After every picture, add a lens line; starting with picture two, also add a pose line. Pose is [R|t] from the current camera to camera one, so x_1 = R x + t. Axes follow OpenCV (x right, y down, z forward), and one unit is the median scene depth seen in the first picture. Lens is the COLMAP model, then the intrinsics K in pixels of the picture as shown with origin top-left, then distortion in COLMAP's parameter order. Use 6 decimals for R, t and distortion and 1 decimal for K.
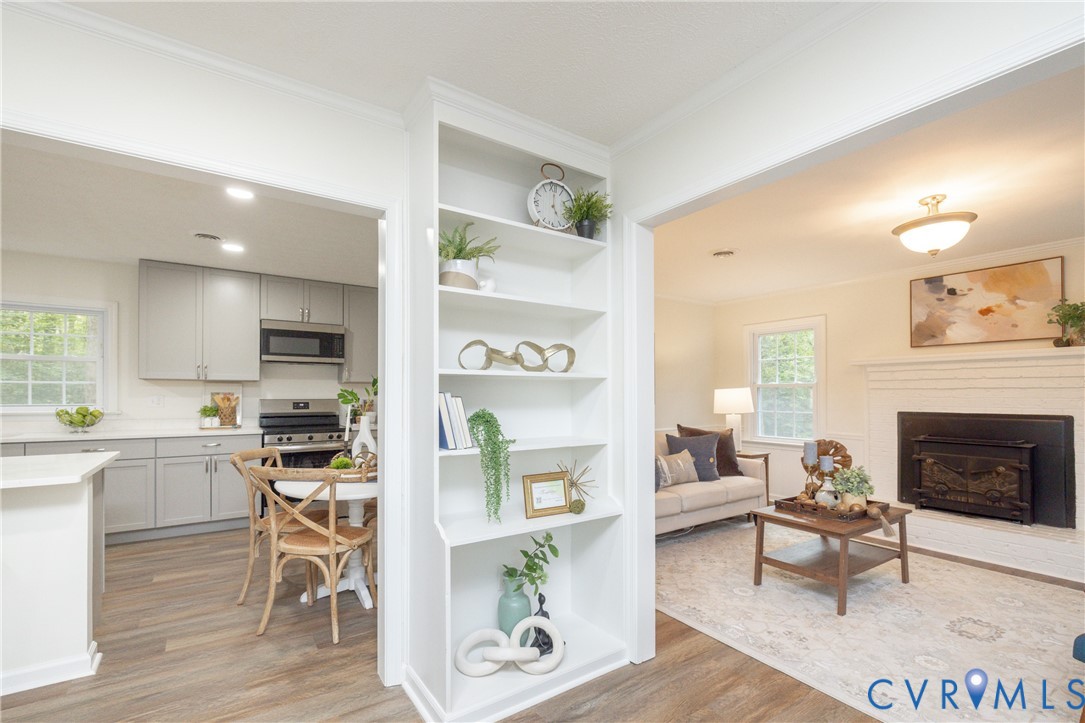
lens RADIAL K [[471.0, 0, 522.5], [0, 471.0, 391.6], [0, 0, 1]] dist [0.008762, 0.001610]
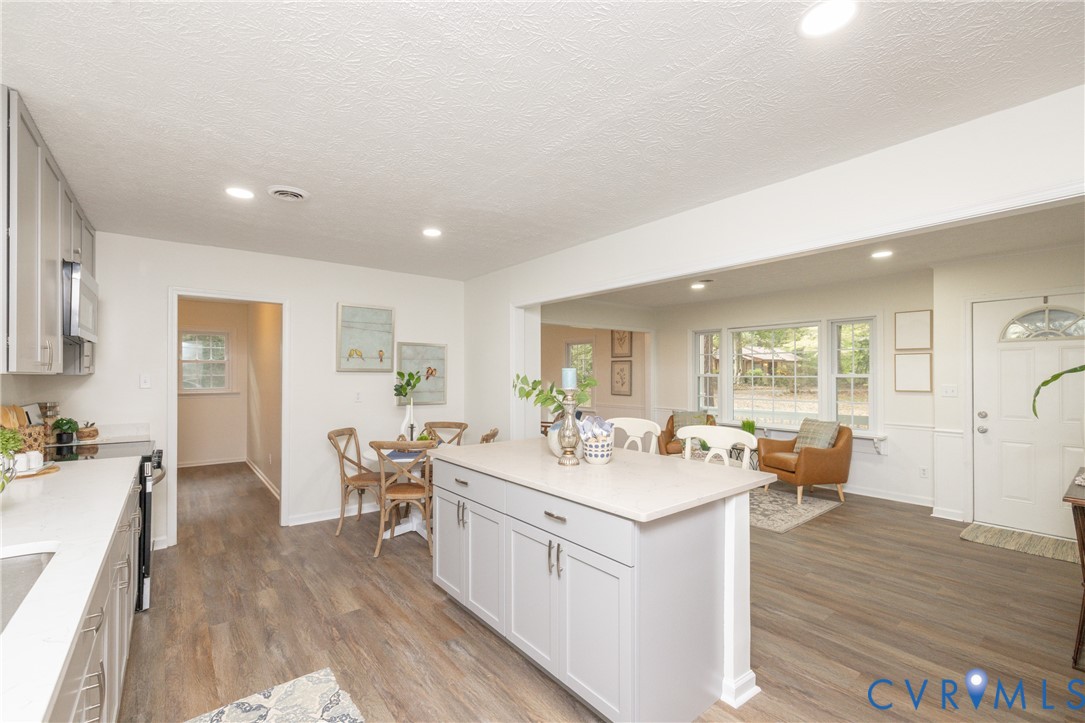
lens RADIAL K [[462.6, 0, 534.3], [0, 462.6, 372.7], [0, 0, 1]] dist [-0.000222, -0.000490]
pose [[-0.091909, -0.000059, 0.995767, -1.351937], [-0.010090, 0.999949, -0.000872, -0.035657], [-0.995716, -0.010128, -0.091905, 0.624788]]
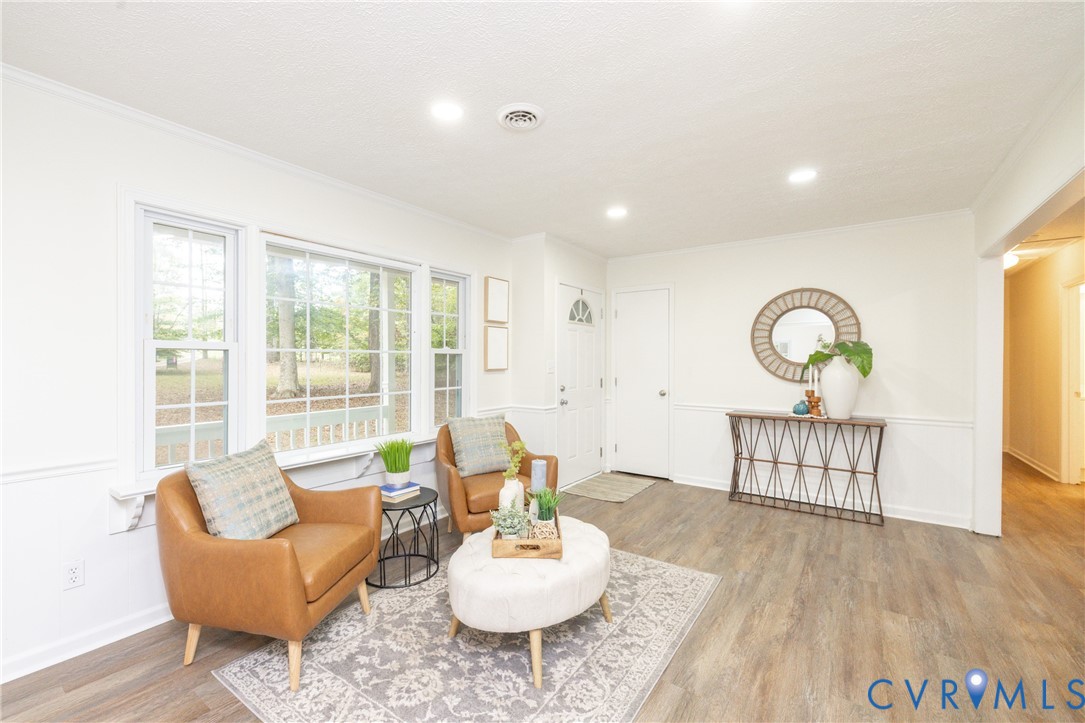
lens RADIAL K [[462.6, 0, 517.6], [0, 462.6, 351.6], [0, 0, 1]] dist [-0.000222, -0.000490]
pose [[-0.939147, -0.010408, -0.343358, 0.197119], [-0.000189, 0.999556, -0.029784, -0.005940], [0.343515, -0.027906, -0.938732, 0.542464]]
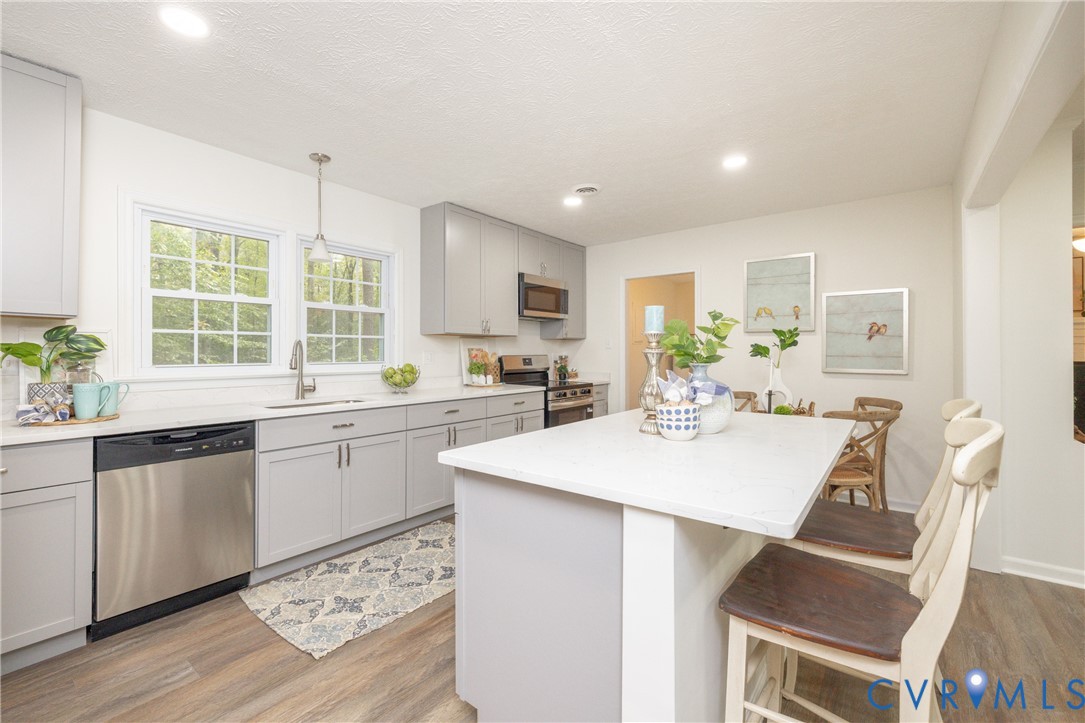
lens RADIAL K [[471.0, 0, 519.5], [0, 471.0, 350.9], [0, 0, 1]] dist [0.008762, 0.001610]
pose [[0.953383, -0.003512, 0.301743, -1.005592], [0.001668, 0.999978, 0.006367, 0.001343], [-0.301759, -0.005566, 0.953368, 0.089688]]
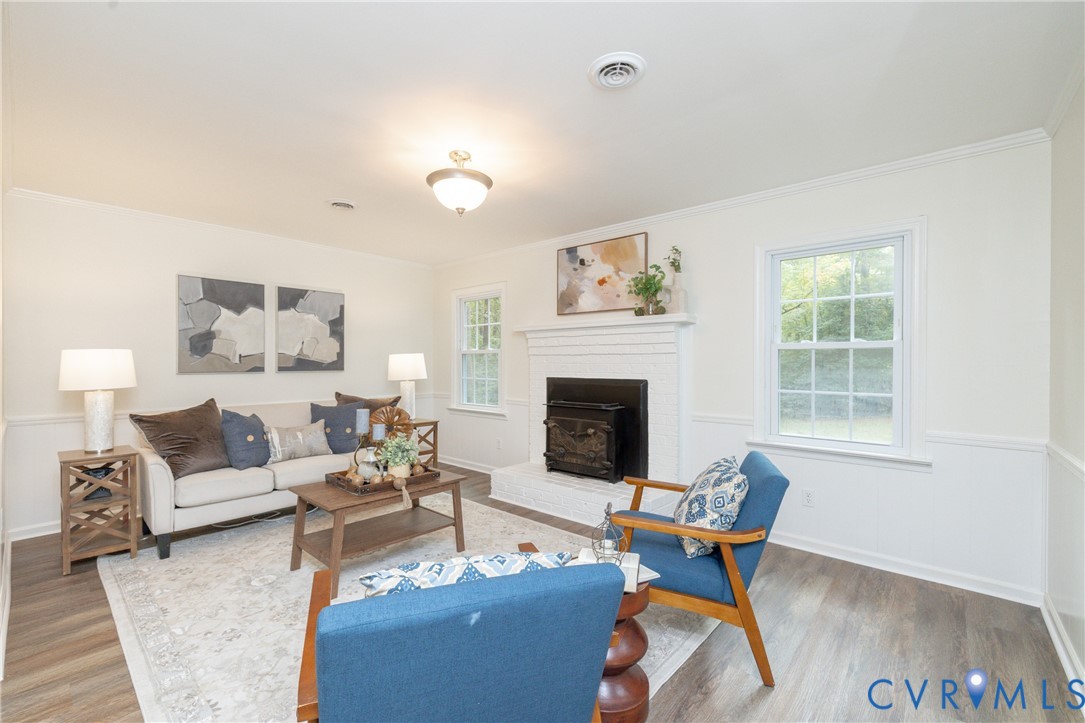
lens RADIAL K [[462.6, 0, 510.2], [0, 462.6, 366.9], [0, 0, 1]] dist [-0.000222, -0.000490]
pose [[0.974091, 0.000282, 0.226157, 0.565766], [-0.003086, 0.999923, 0.012046, 0.009325], [-0.226136, -0.012432, 0.974016, 0.043413]]
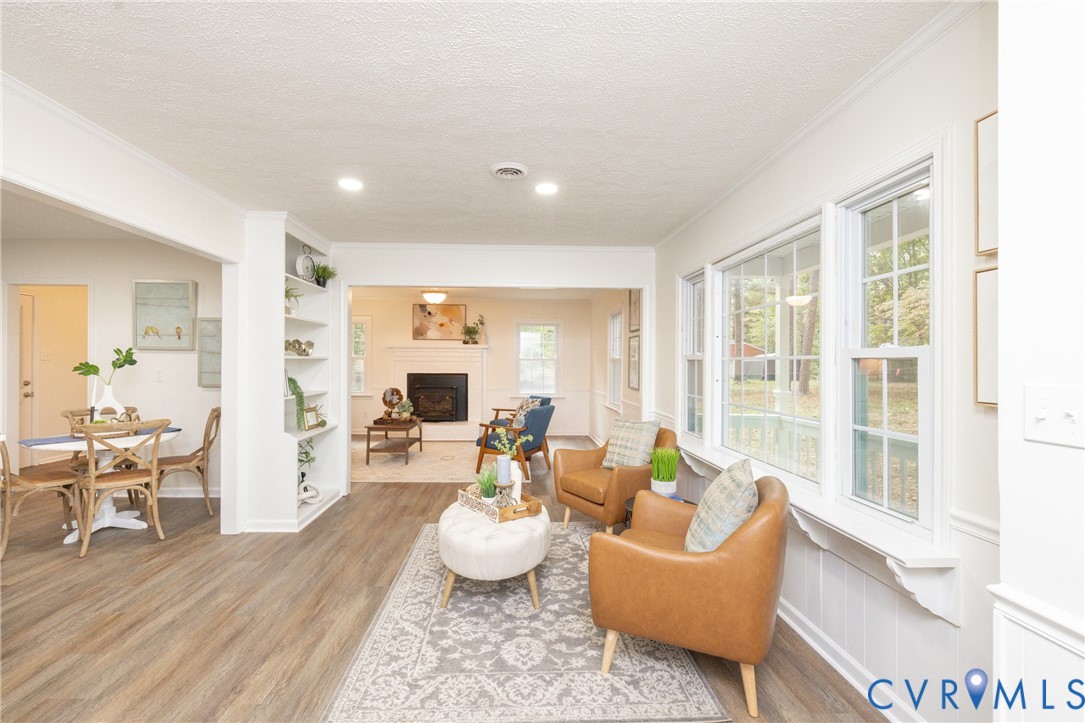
lens RADIAL K [[462.6, 0, 528.7], [0, 462.6, 360.0], [0, 0, 1]] dist [-0.000222, -0.000490]
pose [[0.517717, 0.003470, 0.855545, -0.620240], [-0.013061, 0.999907, 0.003848, -0.026263], [-0.855452, -0.013166, 0.517714, -0.424549]]
